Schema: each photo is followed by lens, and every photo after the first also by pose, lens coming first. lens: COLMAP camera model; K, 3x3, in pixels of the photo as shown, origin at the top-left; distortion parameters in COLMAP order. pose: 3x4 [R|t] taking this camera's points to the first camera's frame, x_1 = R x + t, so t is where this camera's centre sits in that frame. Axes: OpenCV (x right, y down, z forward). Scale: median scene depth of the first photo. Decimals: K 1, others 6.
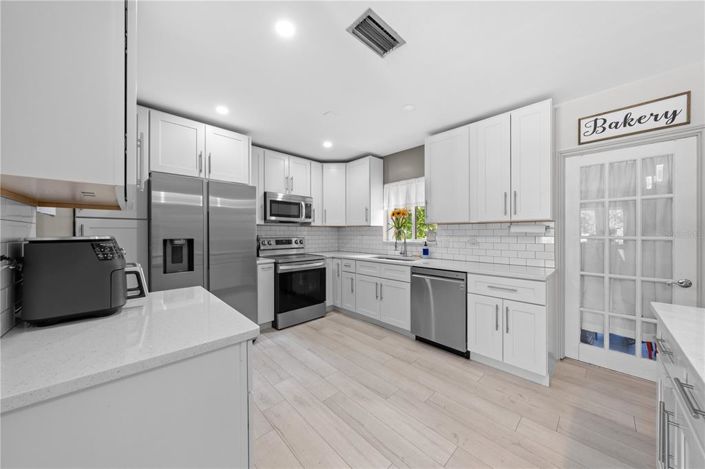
lens RADIAL K [[237.3, 0, 354.0], [0, 237.3, 233.4], [0, 0, 1]] dist [-0.004698, 0.000912]
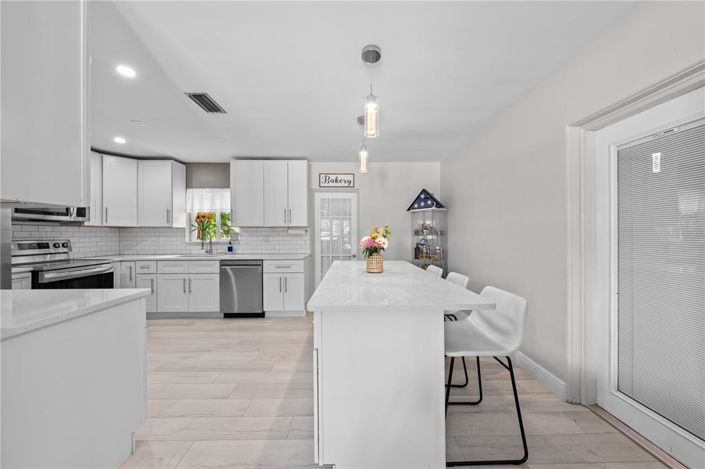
lens RADIAL K [[237.3, 0, 353.2], [0, 237.3, 233.9], [0, 0, 1]] dist [-0.004698, 0.000912]
pose [[0.677806, -0.000517, 0.735241, -0.201507], [0.003076, 0.999993, -0.002132, 0.002316], [-0.735234, 0.003707, 0.677803, -0.372335]]
